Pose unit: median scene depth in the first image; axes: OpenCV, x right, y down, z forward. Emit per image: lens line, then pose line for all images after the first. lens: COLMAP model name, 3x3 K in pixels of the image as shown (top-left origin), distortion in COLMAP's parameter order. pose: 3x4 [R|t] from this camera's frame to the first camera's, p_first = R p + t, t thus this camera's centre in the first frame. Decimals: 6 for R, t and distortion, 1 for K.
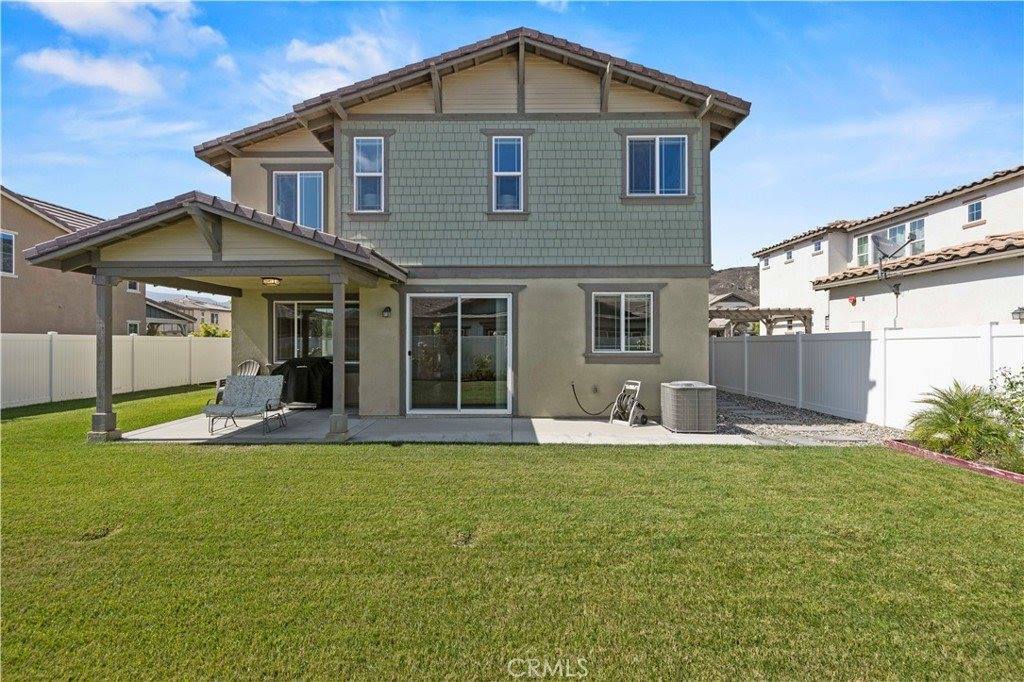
lens RADIAL K [[426.6, 0, 512.0], [0, 426.6, 341.0], [0, 0, 1]] dist [0.000965, 0.000046]
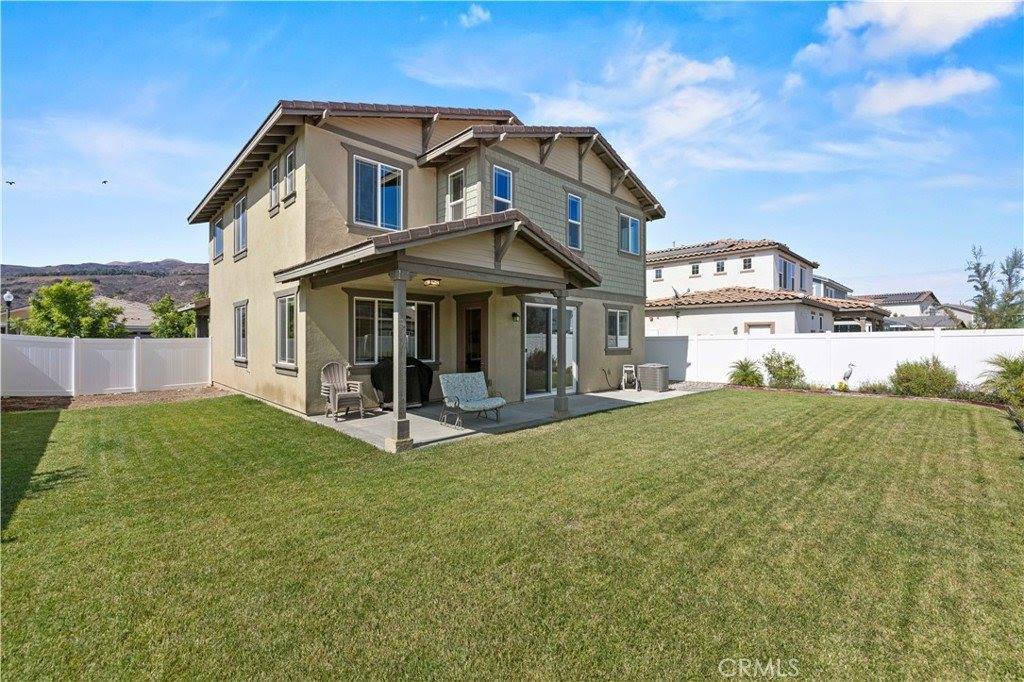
lens RADIAL K [[434.6, 0, 508.7], [0, 434.6, 342.4], [0, 0, 1]] dist [0.002940, 0.000027]
pose [[0.711316, -0.002278, 0.702869, -1.177339], [-0.000518, 0.999993, 0.003765, 0.000674], [-0.702872, -0.003042, 0.711310, 0.129440]]
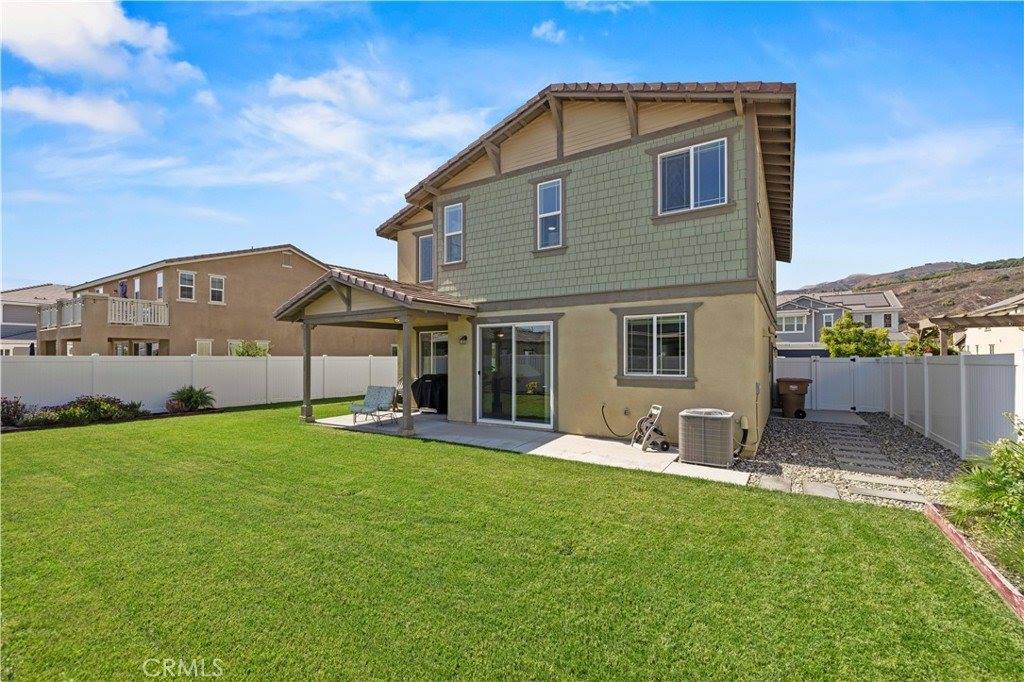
lens RADIAL K [[427.7, 0, 511.2], [0, 427.7, 353.7], [0, 0, 1]] dist [0.000676, 0.000008]
pose [[0.851542, -0.004929, -0.524263, 0.493116], [0.001441, 0.999974, -0.007062, -0.017534], [0.524284, 0.005258, 0.851527, -0.009582]]
